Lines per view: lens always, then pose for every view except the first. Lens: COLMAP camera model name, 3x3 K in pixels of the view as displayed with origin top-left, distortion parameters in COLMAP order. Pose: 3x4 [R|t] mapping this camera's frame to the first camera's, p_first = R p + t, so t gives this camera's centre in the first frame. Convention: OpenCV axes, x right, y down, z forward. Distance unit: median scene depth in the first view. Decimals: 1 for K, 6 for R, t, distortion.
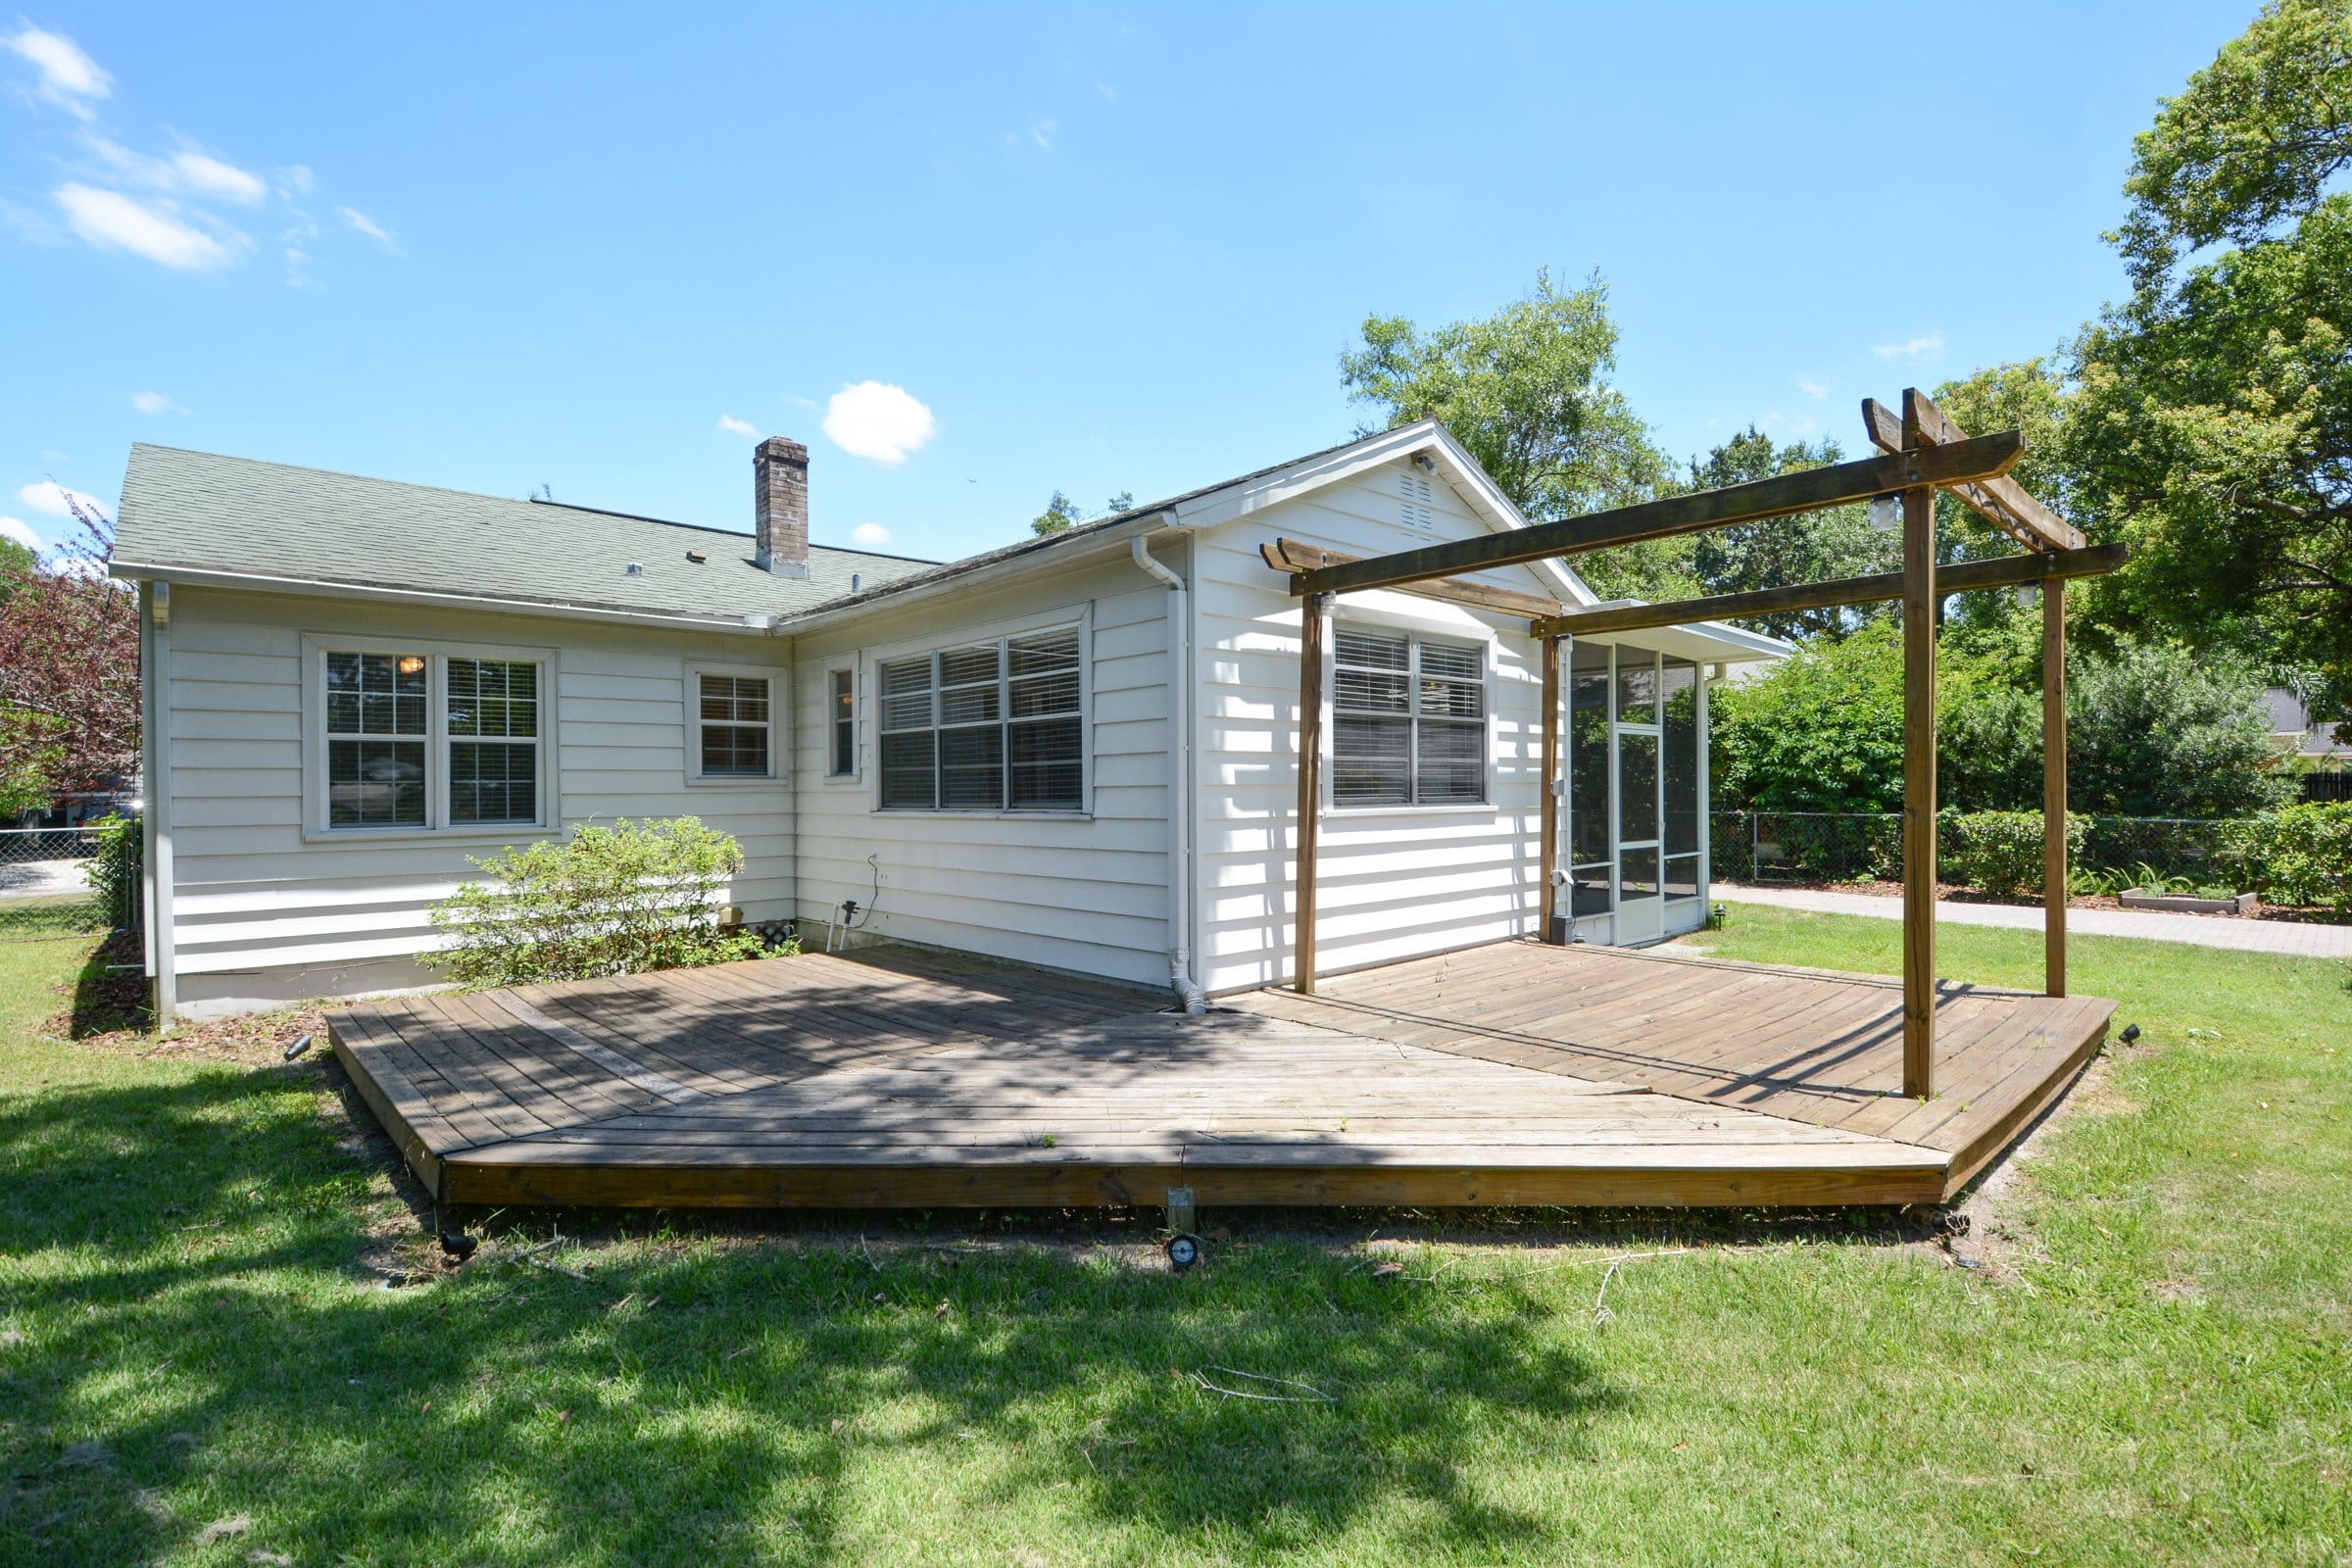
lens RADIAL K [[1084.0, 0, 1187.6], [0, 1084.0, 796.5], [0, 0, 1]] dist [-0.004718, -0.002292]
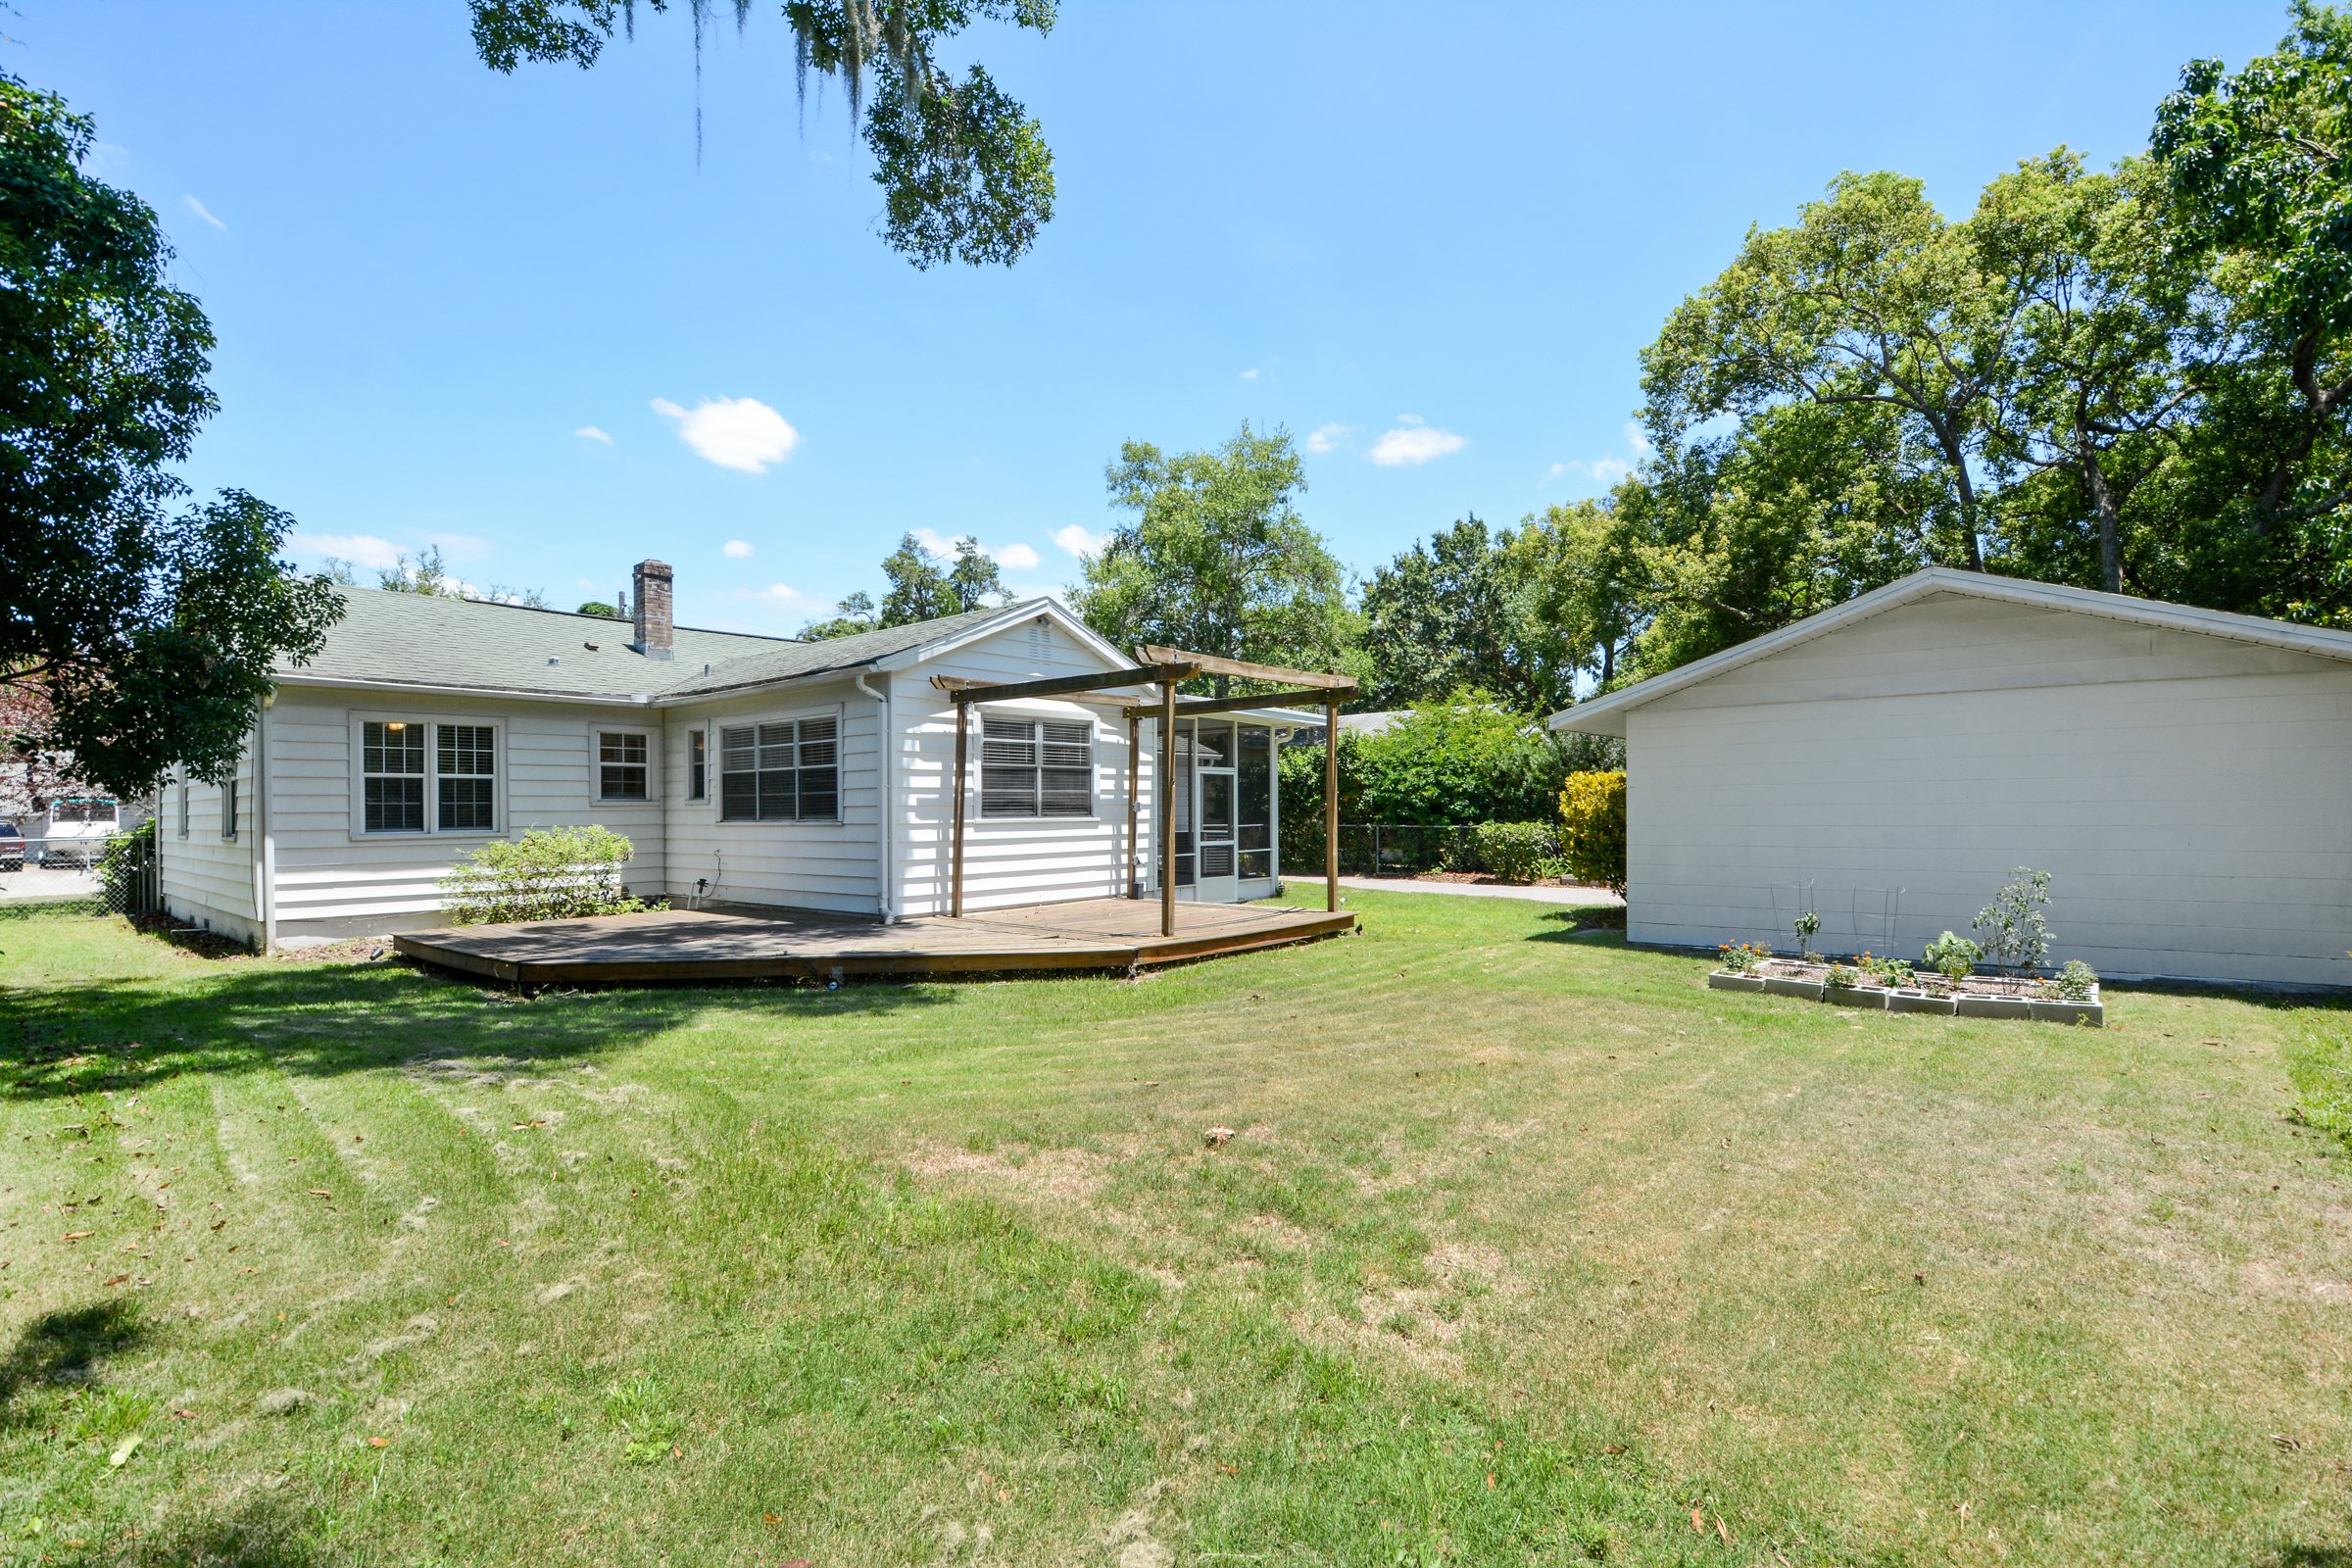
lens RADIAL K [[1072.0, 0, 1164.0], [0, 1072.0, 809.2], [0, 0, 1]] dist [0.001930, -0.000769]
pose [[0.994947, -0.000171, 0.100398, 0.211732], [0.000964, 0.999969, -0.007849, 0.008094], [-0.100393, 0.007906, 0.994916, -0.656632]]
